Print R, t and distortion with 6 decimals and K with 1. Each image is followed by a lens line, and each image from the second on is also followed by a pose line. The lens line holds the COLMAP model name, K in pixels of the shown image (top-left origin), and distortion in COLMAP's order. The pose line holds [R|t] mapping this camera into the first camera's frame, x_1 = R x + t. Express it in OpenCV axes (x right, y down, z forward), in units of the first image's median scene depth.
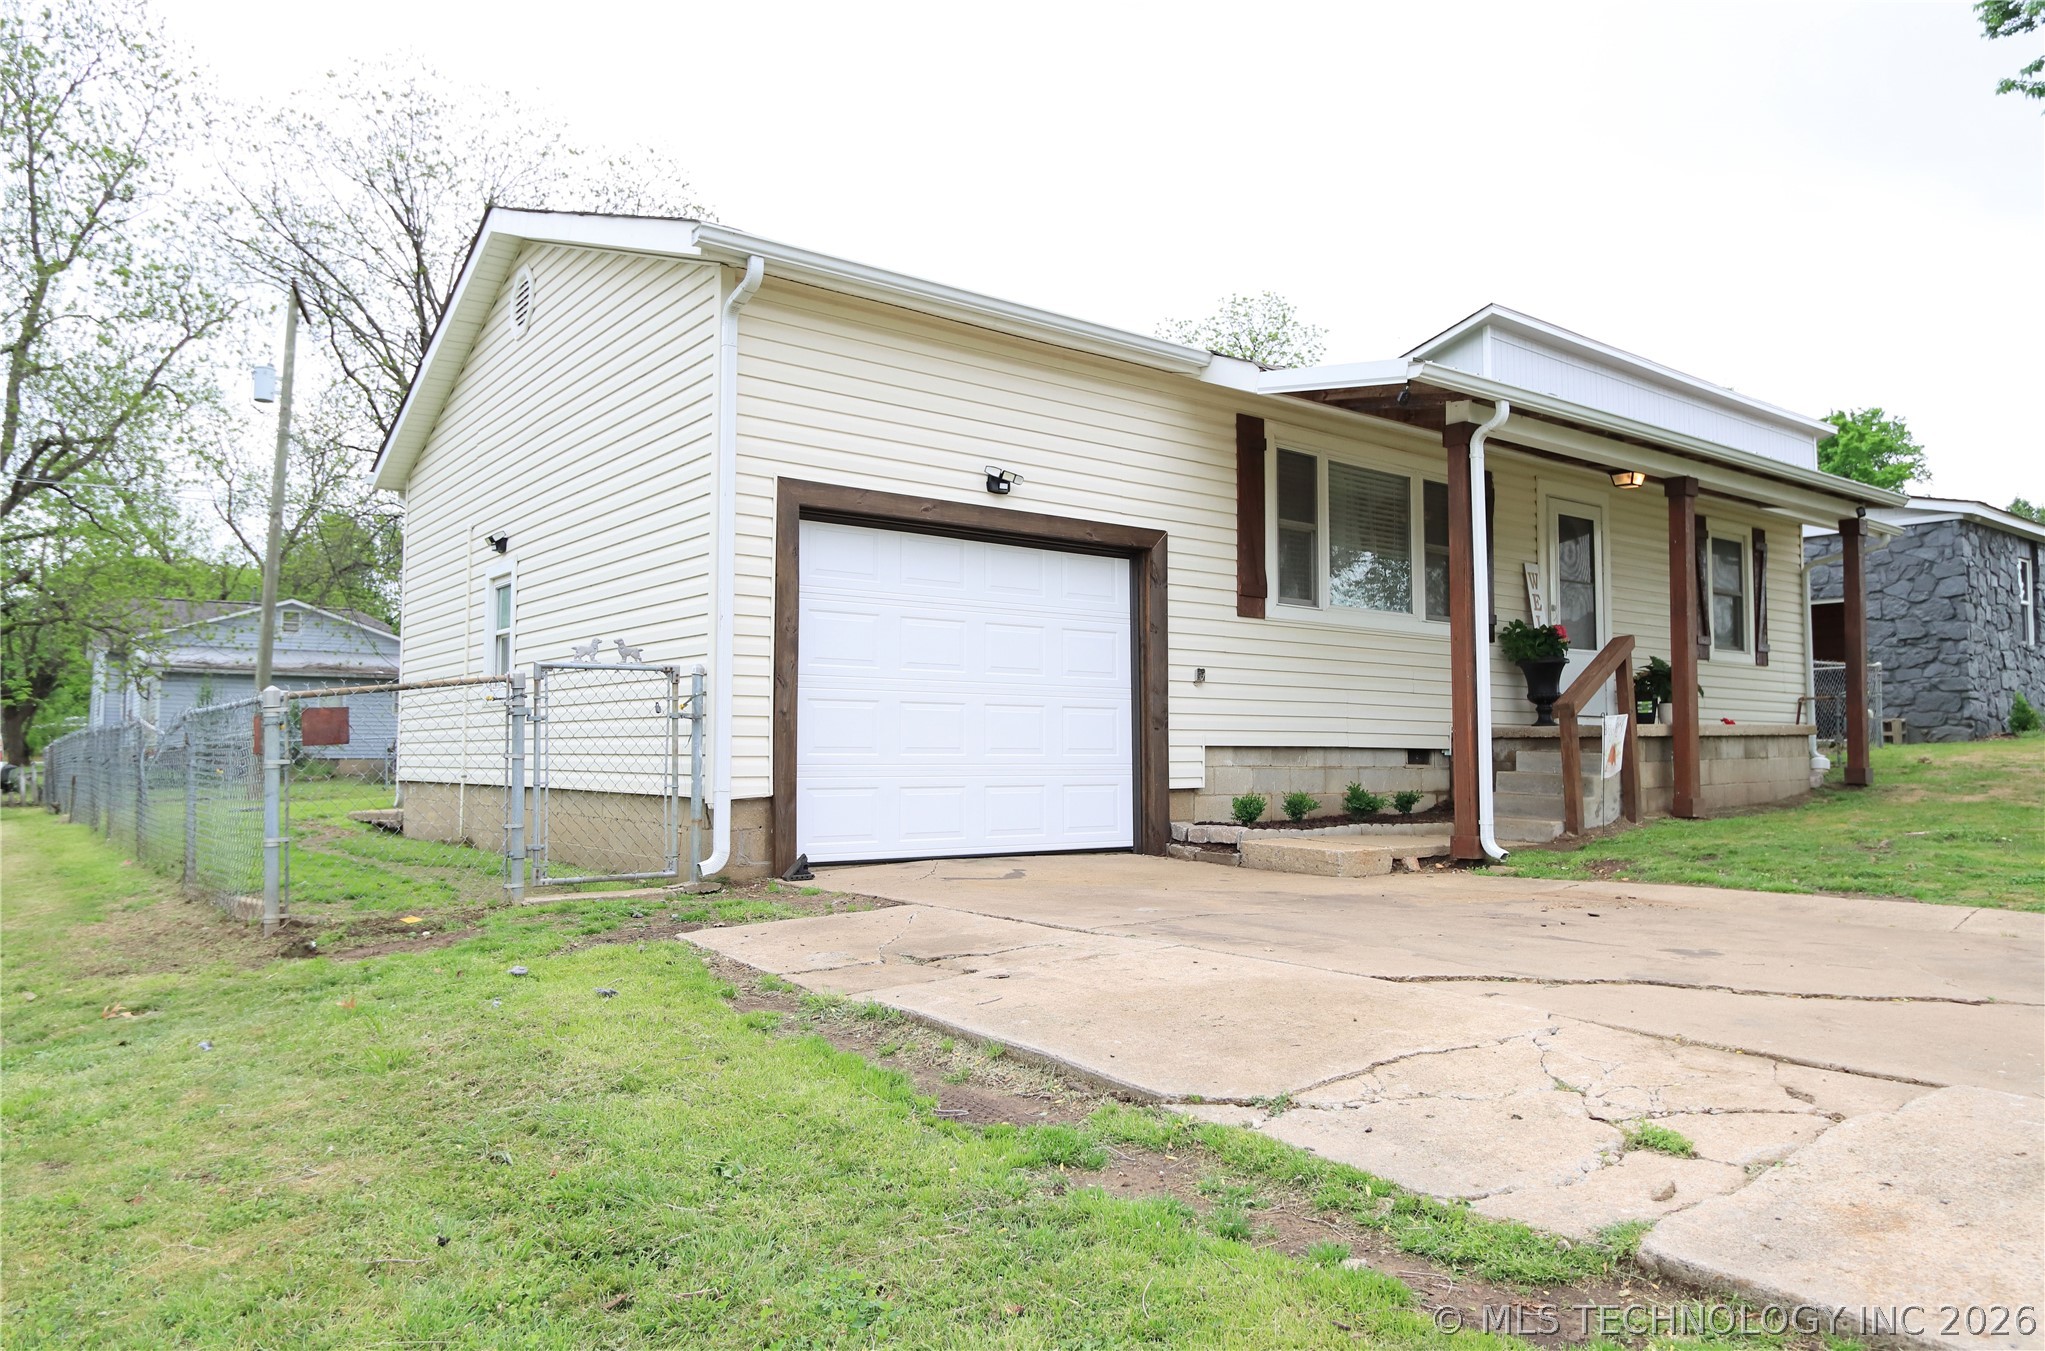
lens RADIAL K [[1350.9, 0, 1026.8], [0, 1350.9, 676.4], [0, 0, 1]] dist [-0.001711, 0.001030]
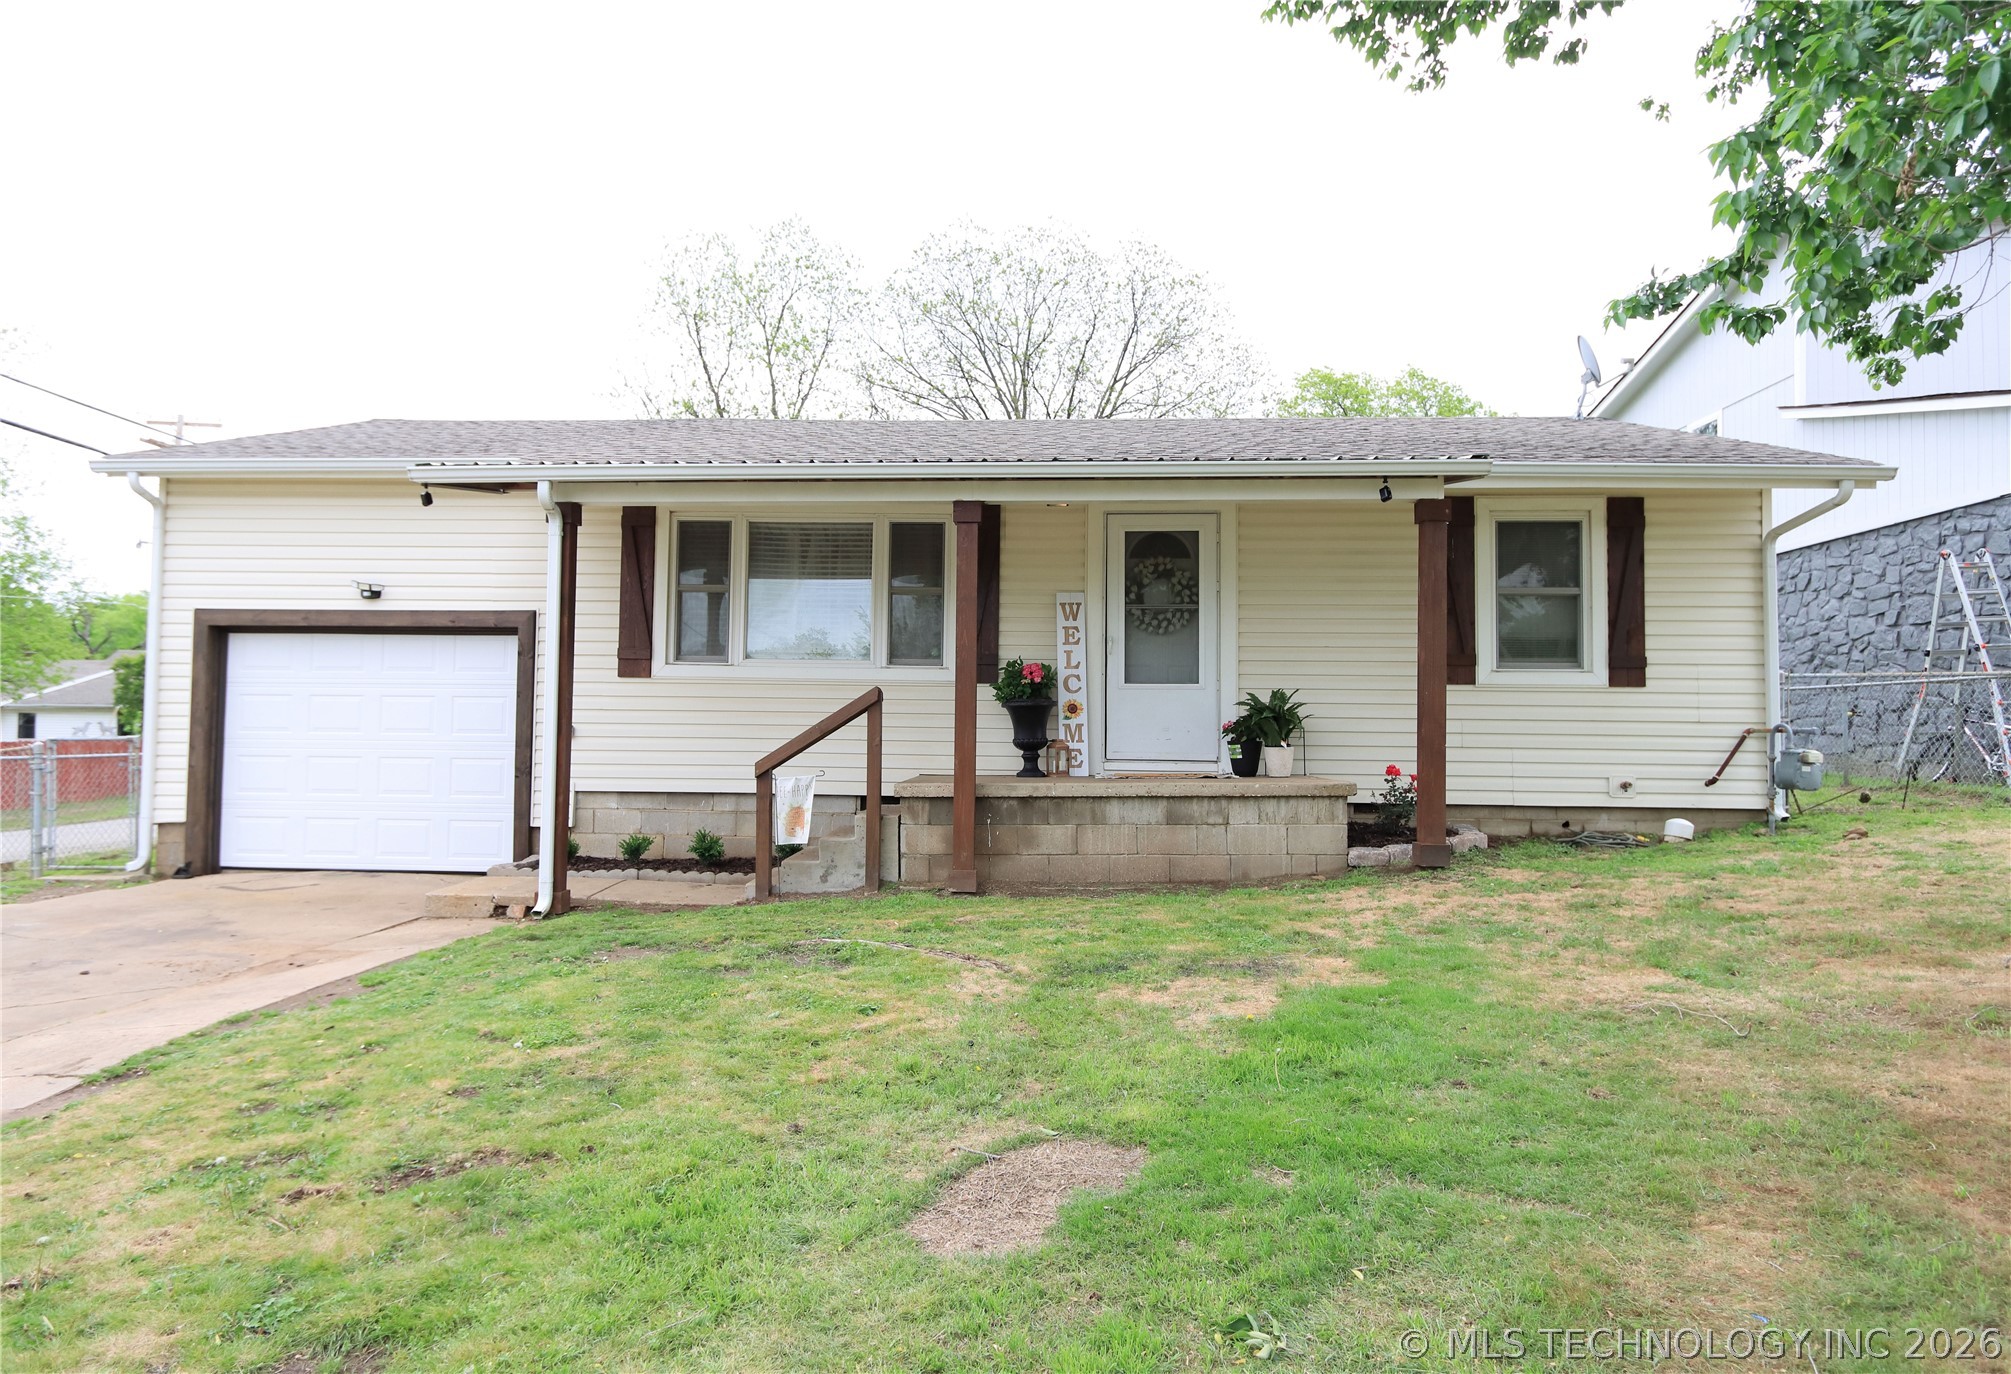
lens RADIAL K [[1162.6, 0, 971.0], [0, 1162.6, 681.7], [0, 0, 1]] dist [0.002494, 0.001888]
pose [[0.758891, -0.020602, -0.650891, 1.026682], [0.030350, 0.999532, 0.003749, -0.035599], [0.650510, -0.022600, 0.759162, 0.451474]]
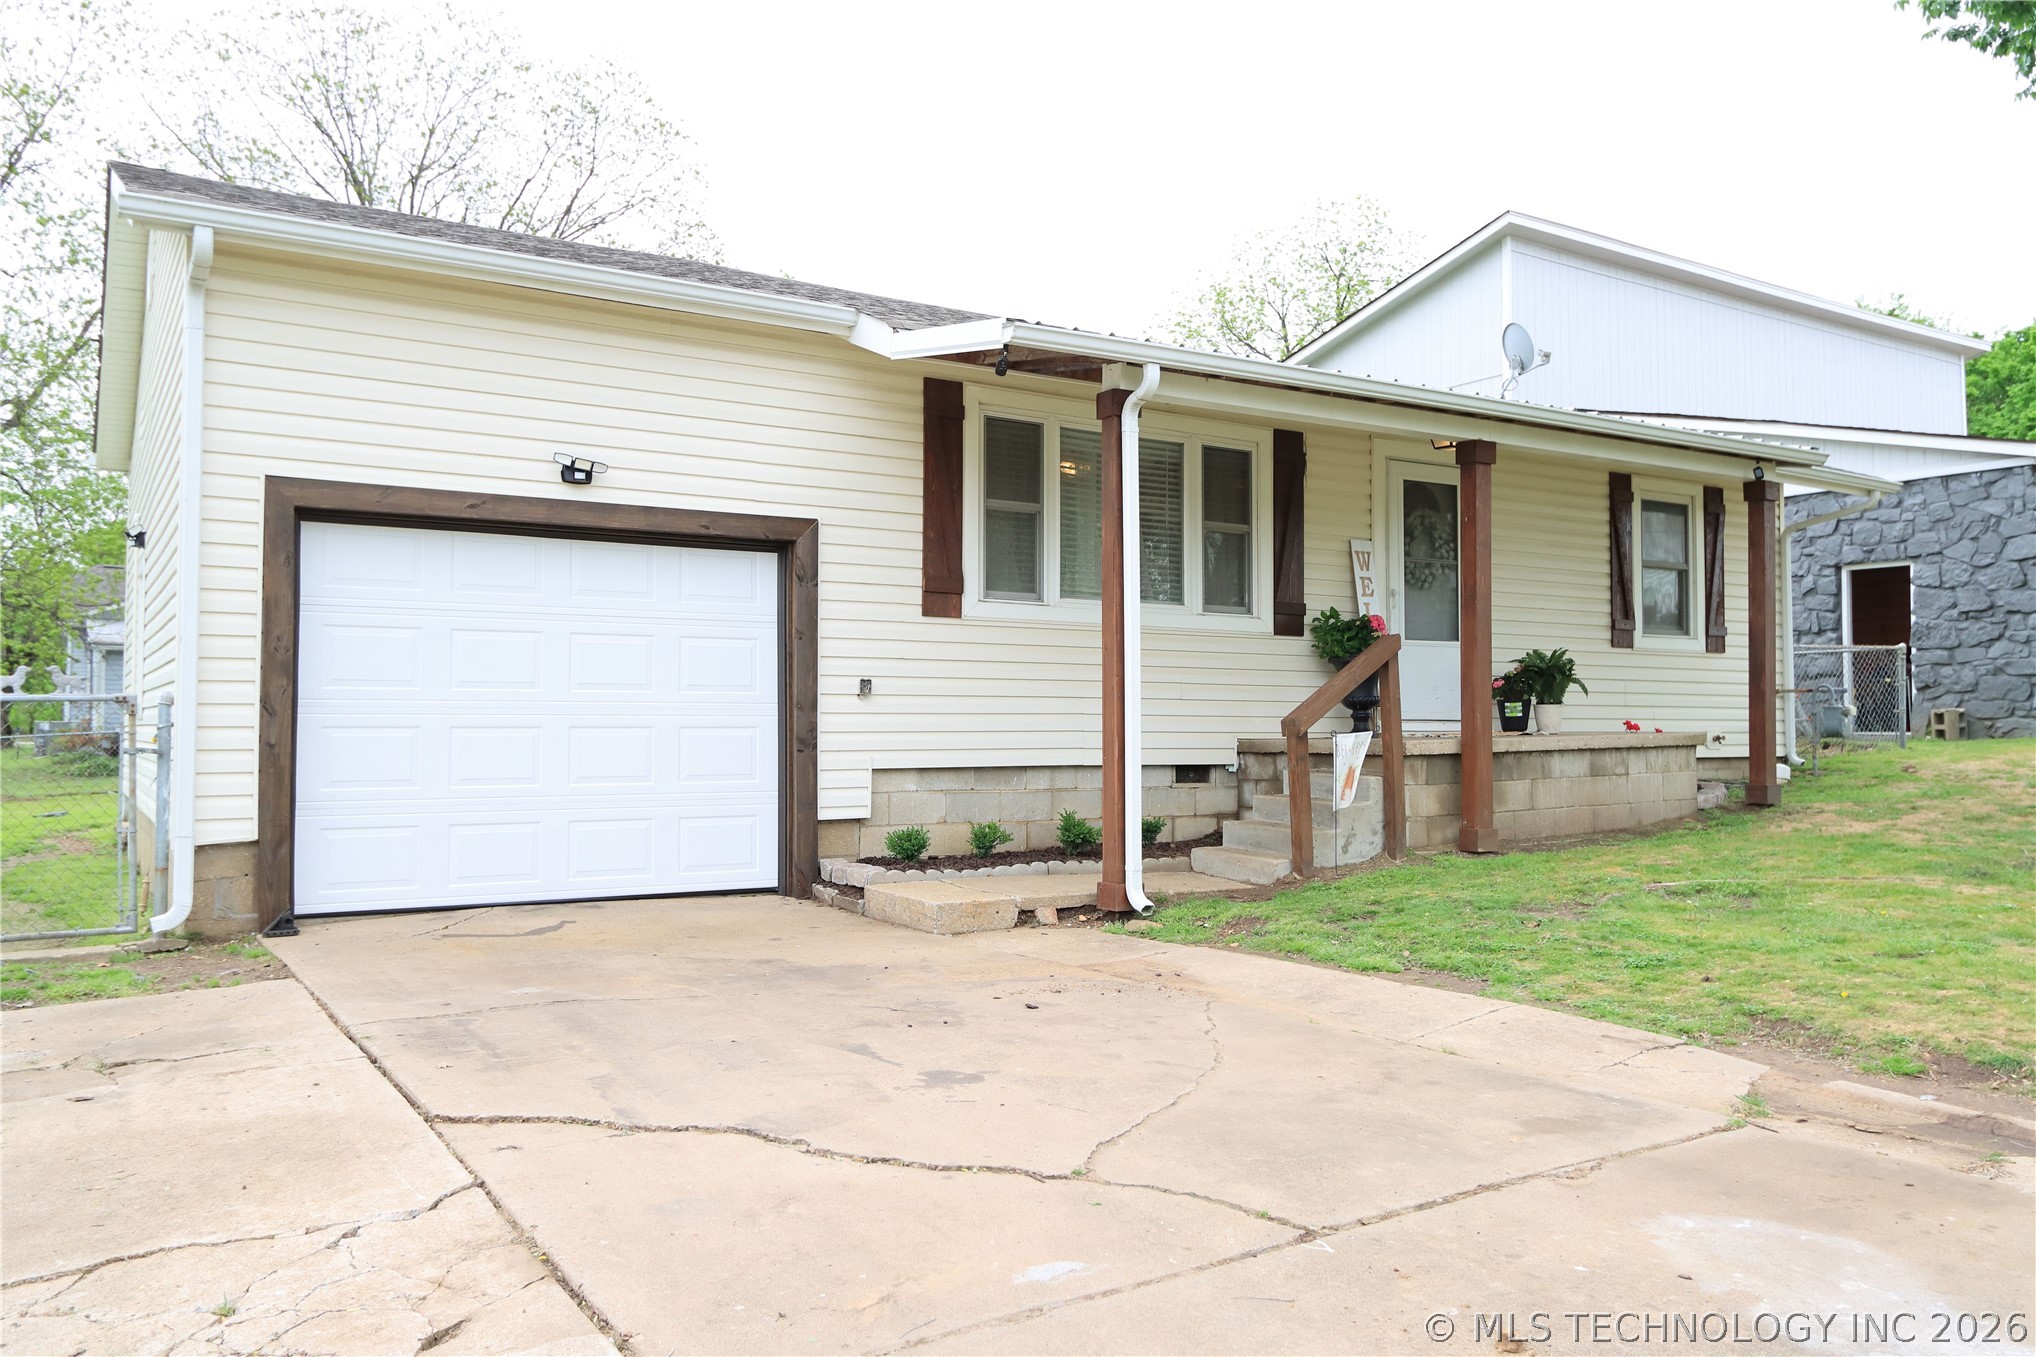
lens RADIAL K [[1528.8, 0, 1015.4], [0, 1528.8, 671.6], [0, 0, 1]] dist [0.001238, -0.004636]
pose [[0.995813, -0.005007, -0.091280, 0.304769], [0.007098, 0.999720, 0.022591, -0.030898], [0.091141, -0.023145, 0.995569, 0.042087]]
